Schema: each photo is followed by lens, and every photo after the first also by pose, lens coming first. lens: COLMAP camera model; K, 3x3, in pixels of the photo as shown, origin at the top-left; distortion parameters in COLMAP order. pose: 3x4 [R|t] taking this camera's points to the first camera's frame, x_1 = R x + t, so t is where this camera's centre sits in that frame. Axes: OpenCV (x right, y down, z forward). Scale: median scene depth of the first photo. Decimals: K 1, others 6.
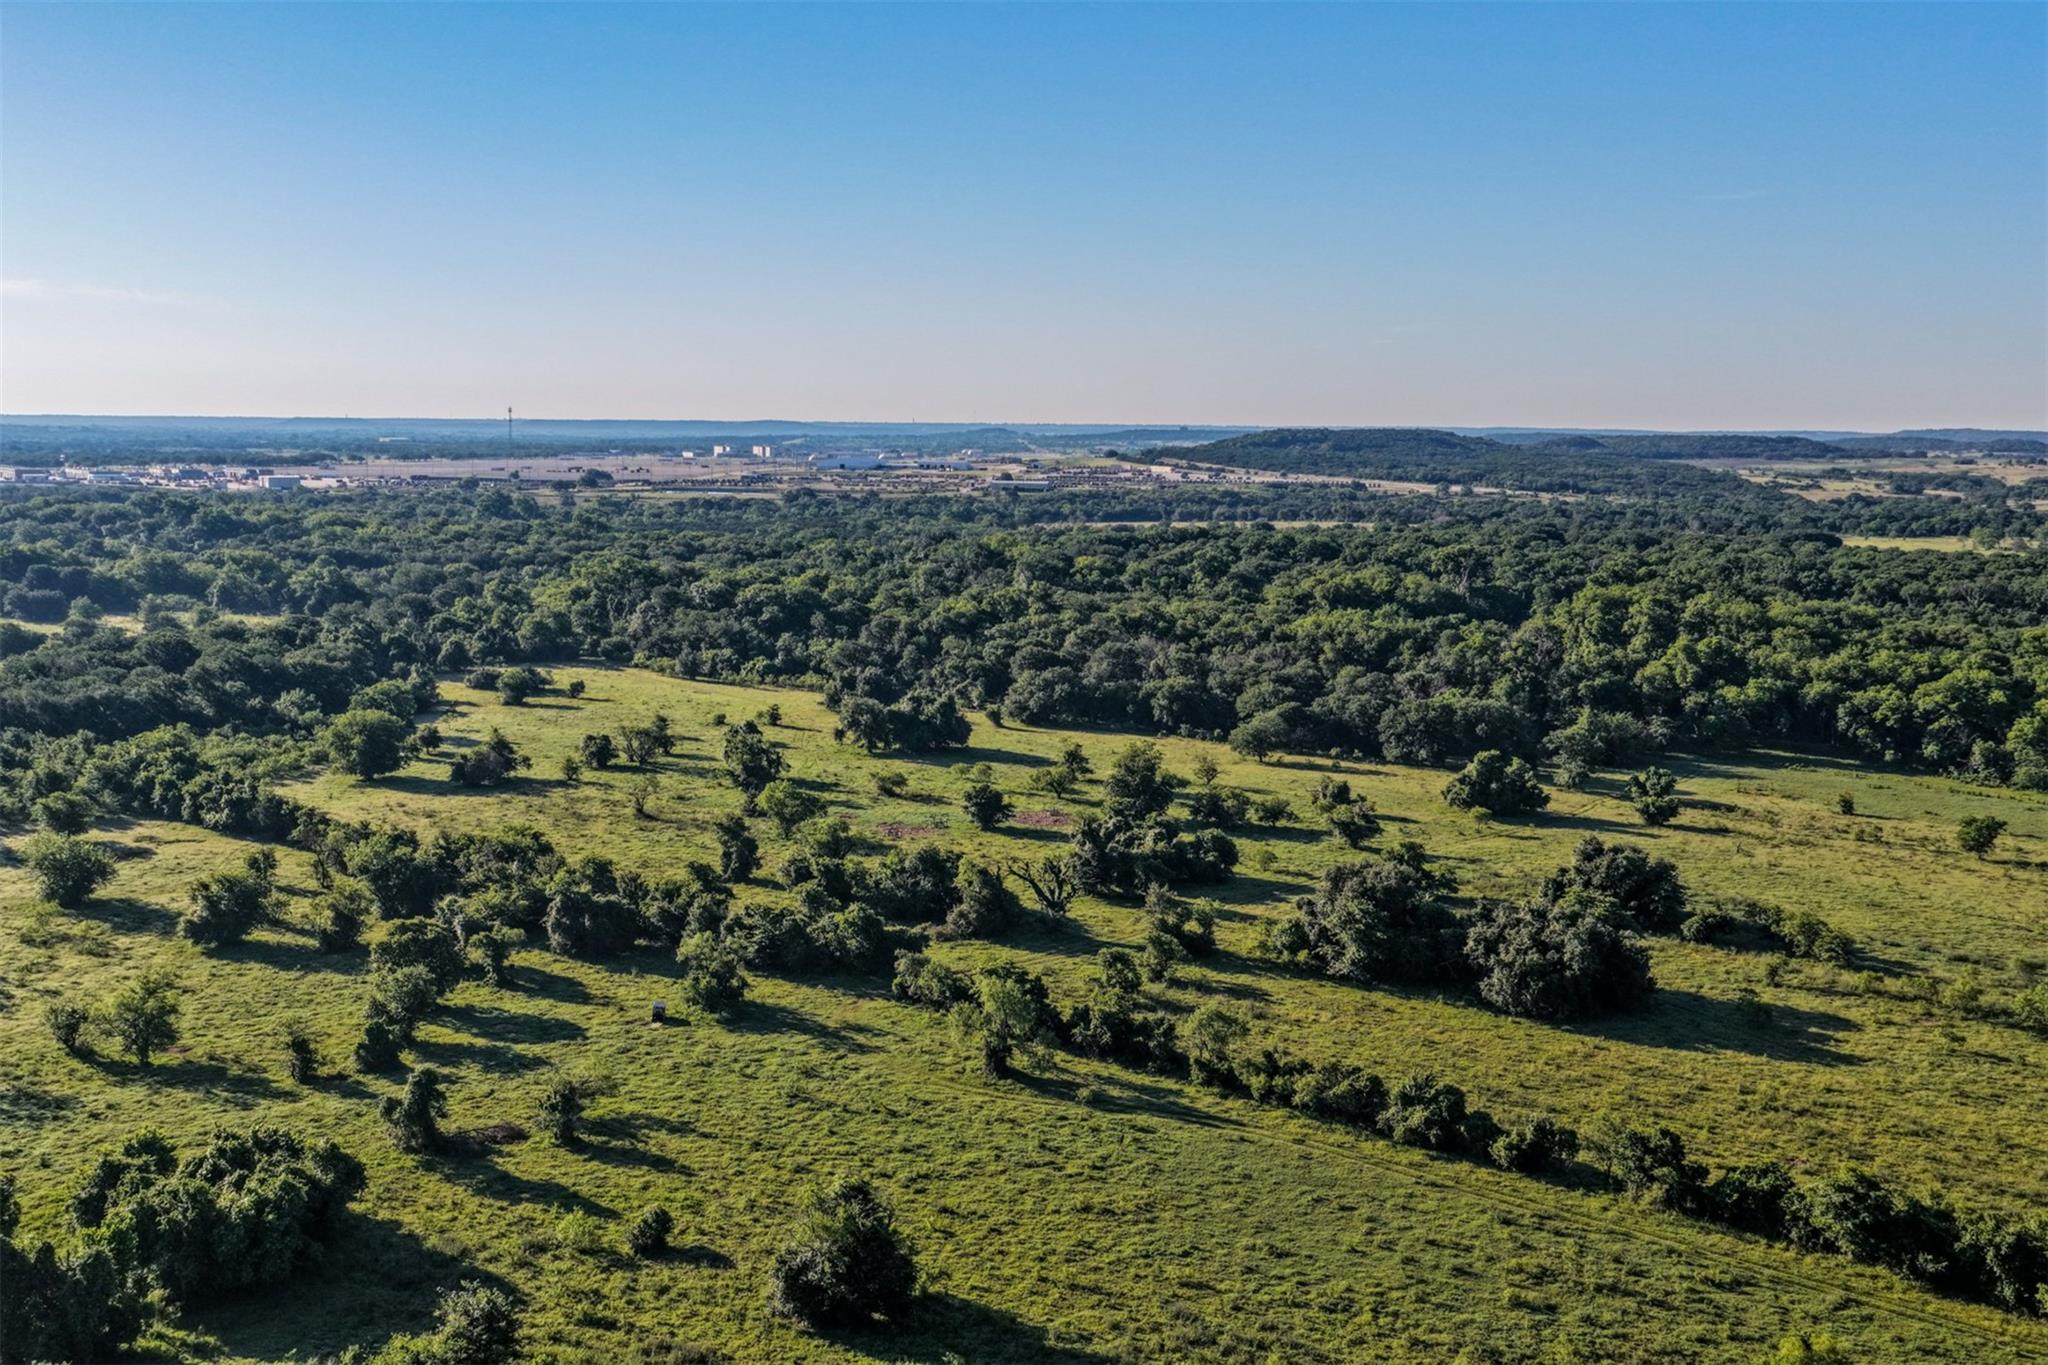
lens RADIAL K [[1999.2, 0, 1022.5], [0, 1999.2, 684.1], [0, 0, 1]] dist [-0.002950, 0.000000]
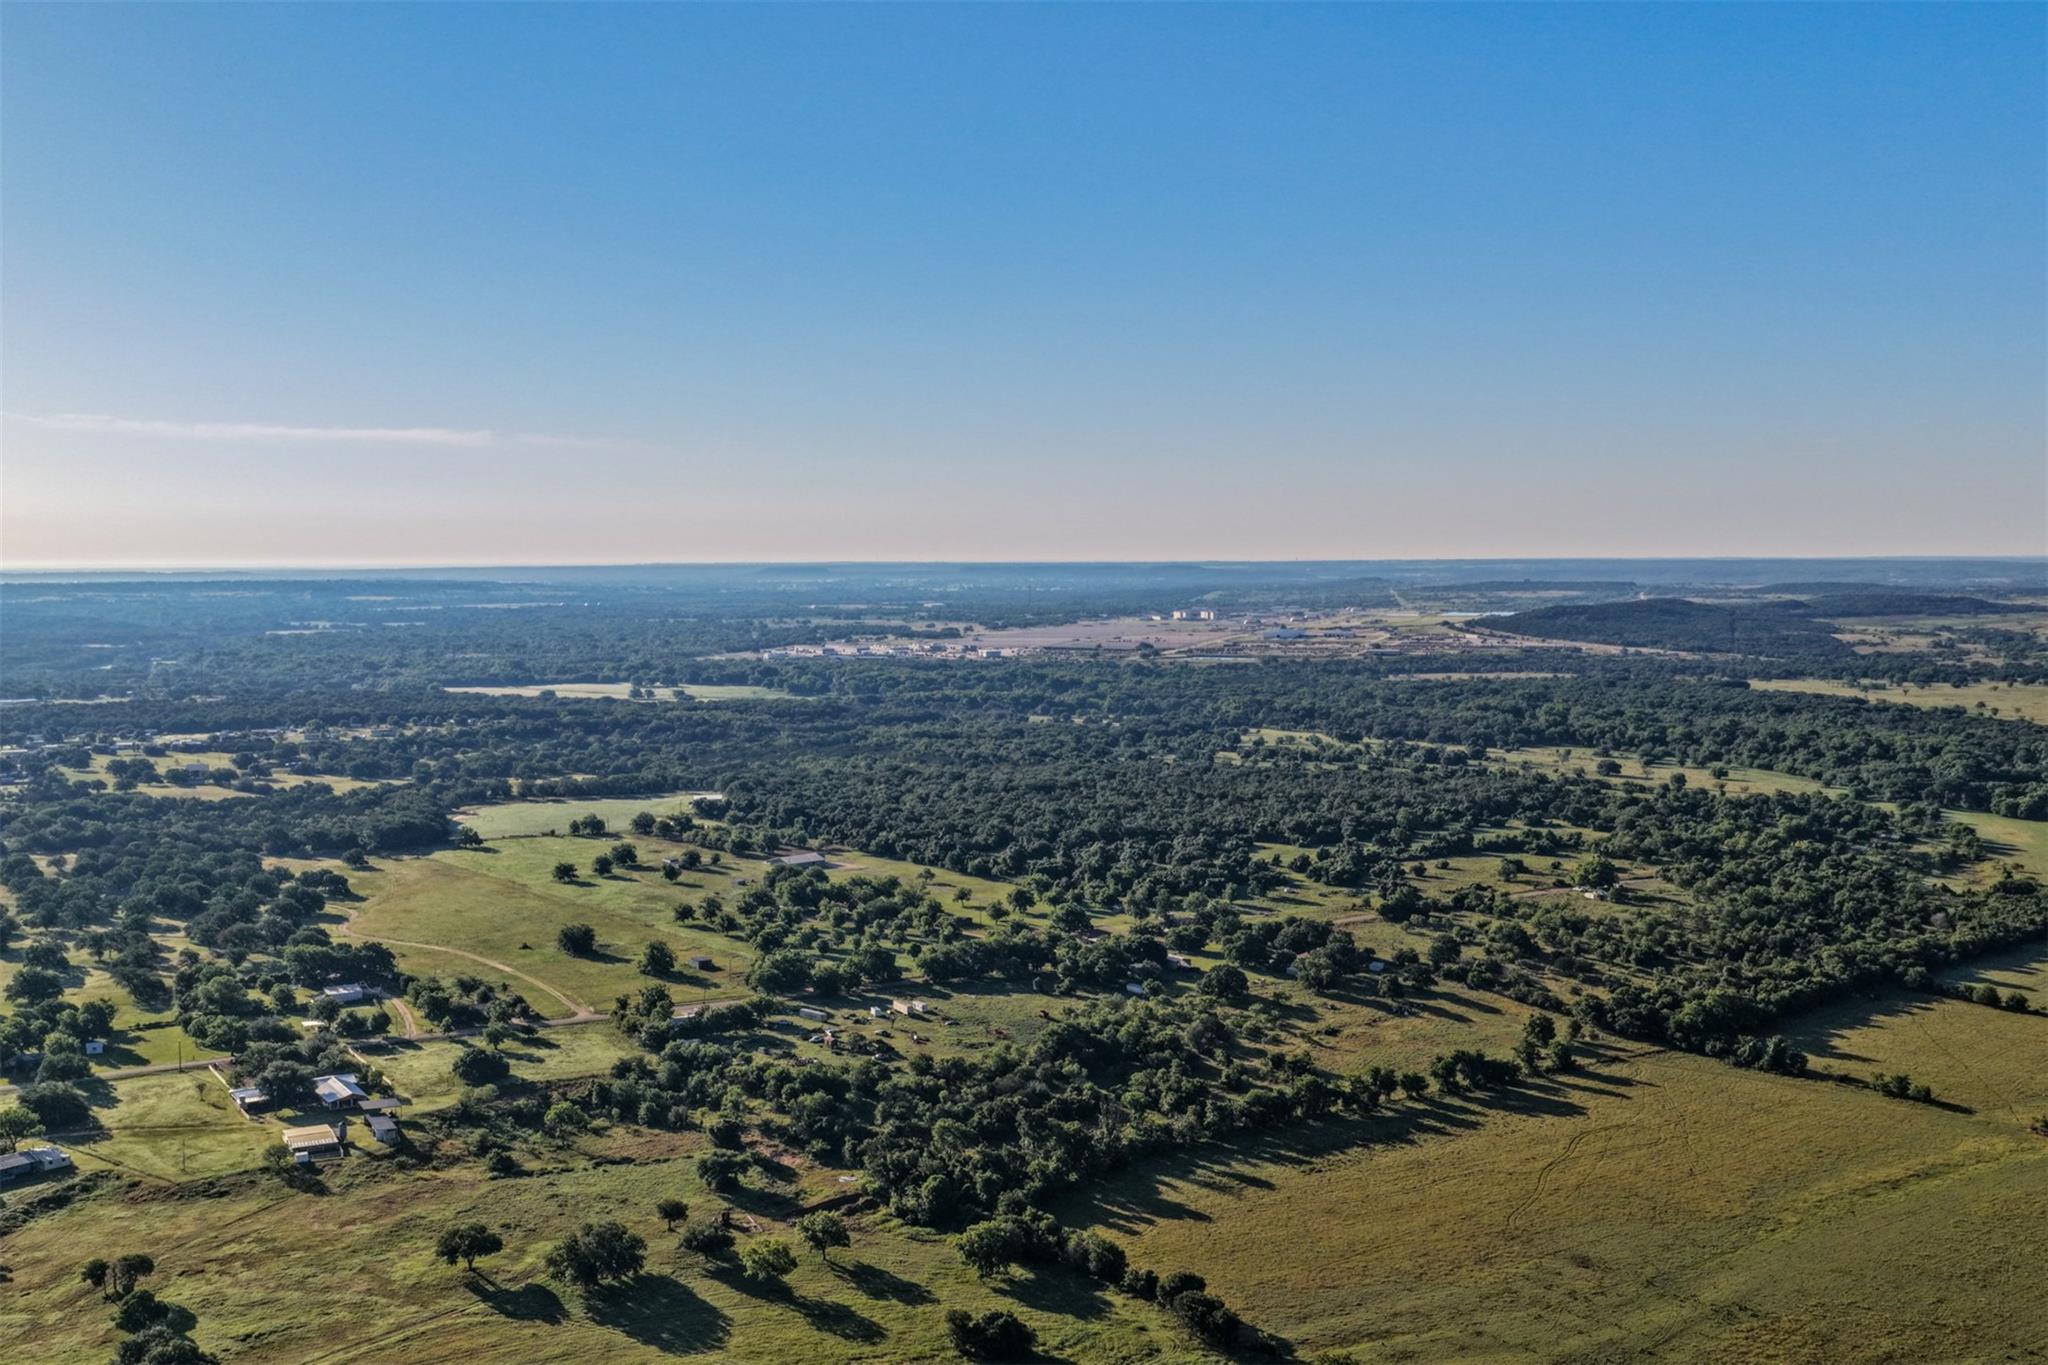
lens RADIAL K [[1999.2, 0, 1020.5], [0, 1999.2, 678.9], [0, 0, 1]] dist [-0.002950, 0.000000]
pose [[0.982243, -0.008710, -0.187409, 0.034571], [-0.003485, 0.997902, -0.064644, 0.108033], [0.187579, 0.064150, 0.980153, -2.042087]]
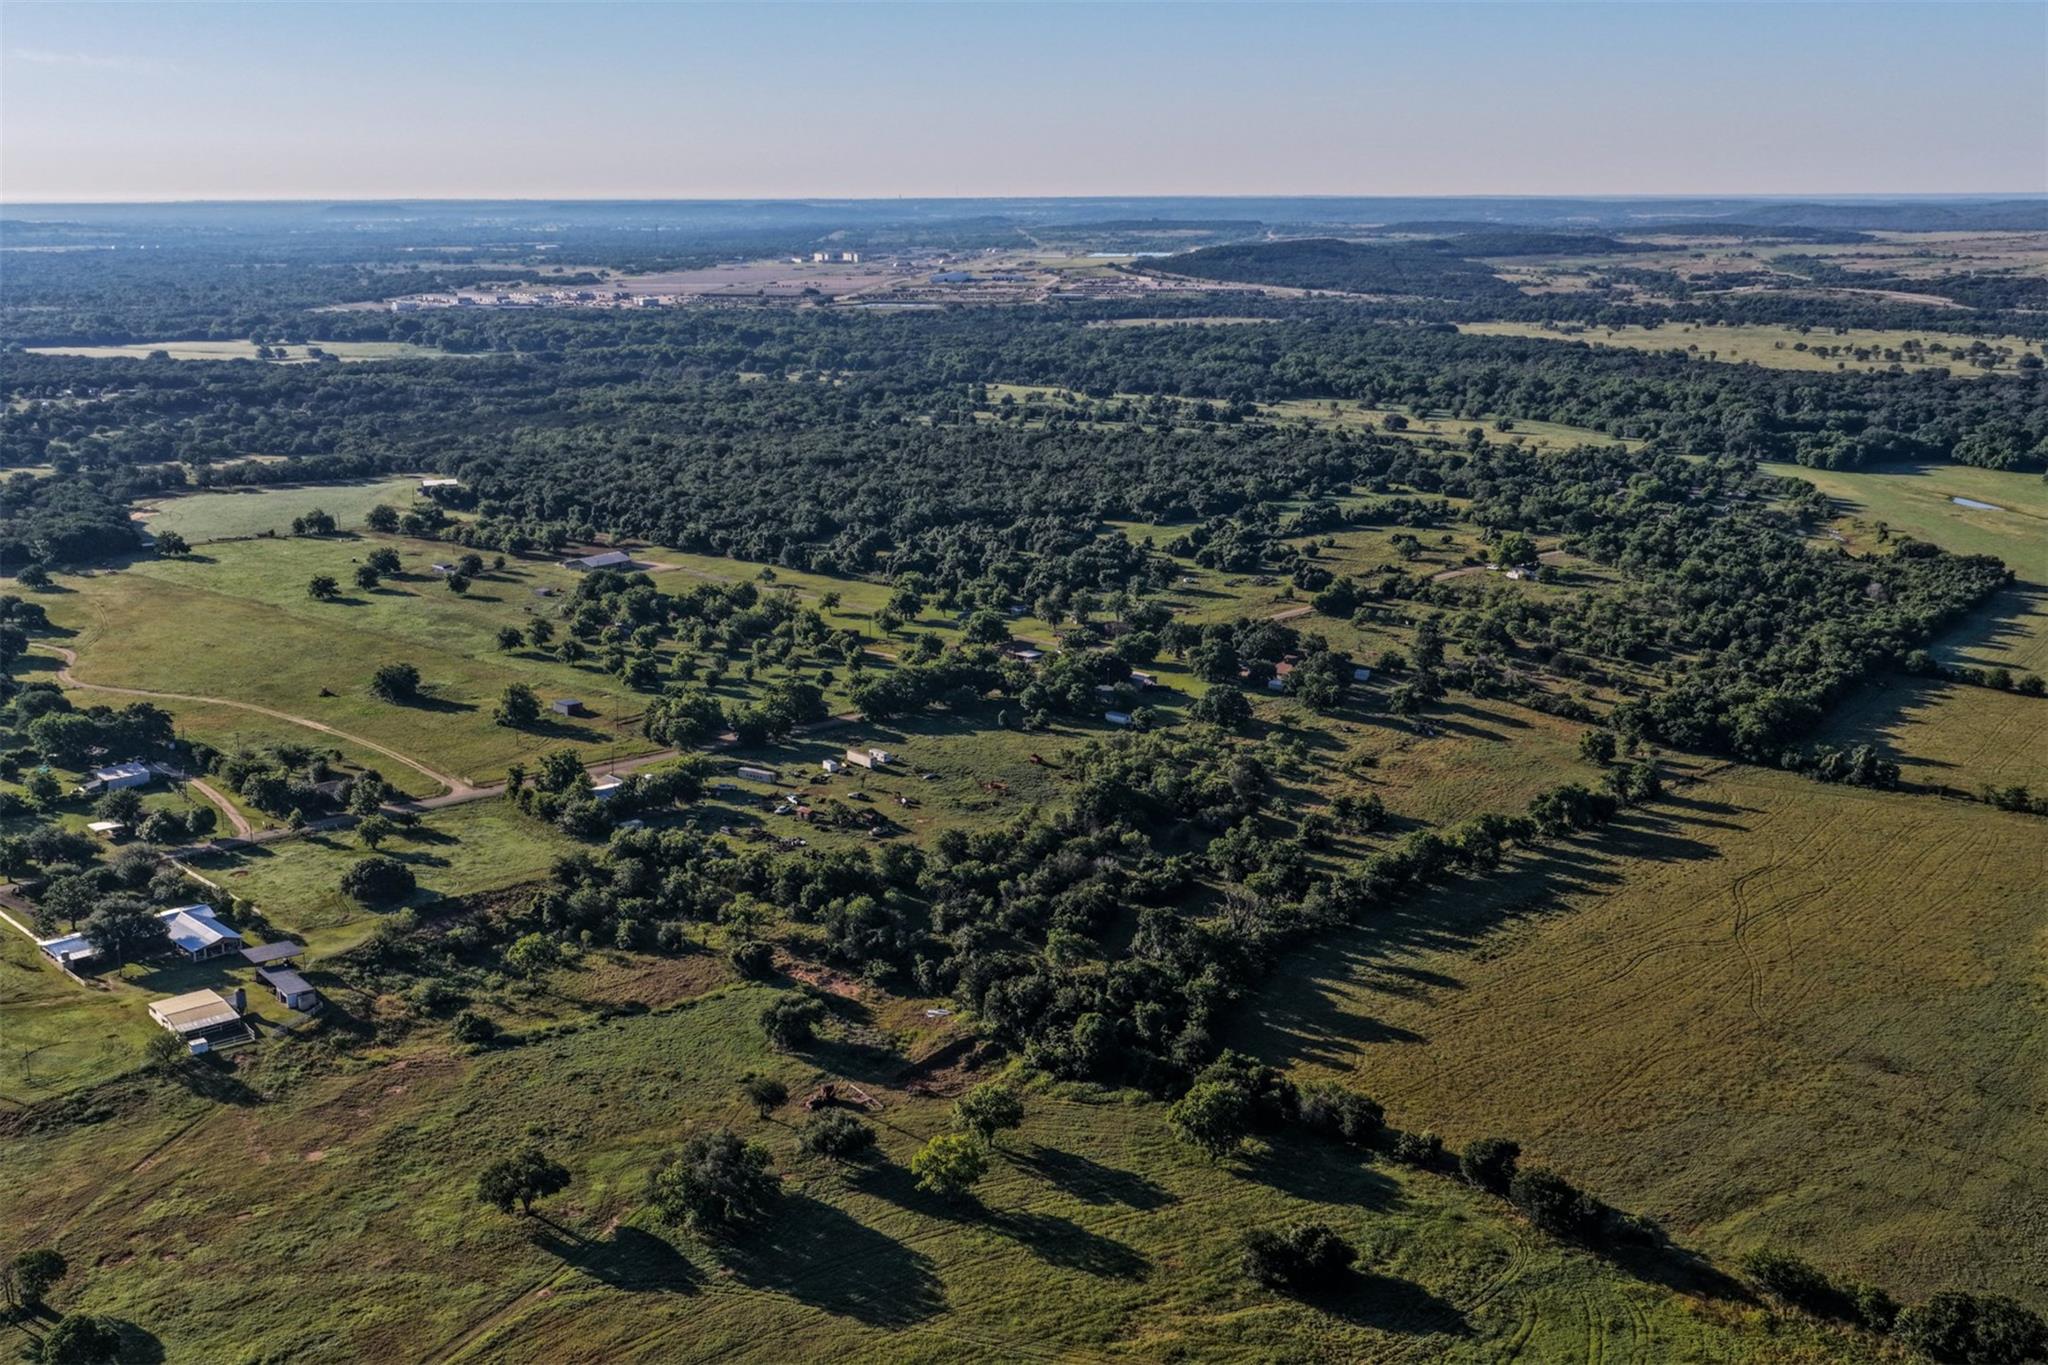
lens RADIAL K [[1999.2, 0, 1019.8], [0, 1999.2, 680.9], [0, 0, 1]] dist [-0.002950, 0.000000]
pose [[0.999704, -0.021367, 0.011596, -0.167212], [0.019899, 0.993214, 0.114585, 0.081933], [-0.013966, -0.114320, 0.993346, -1.864259]]
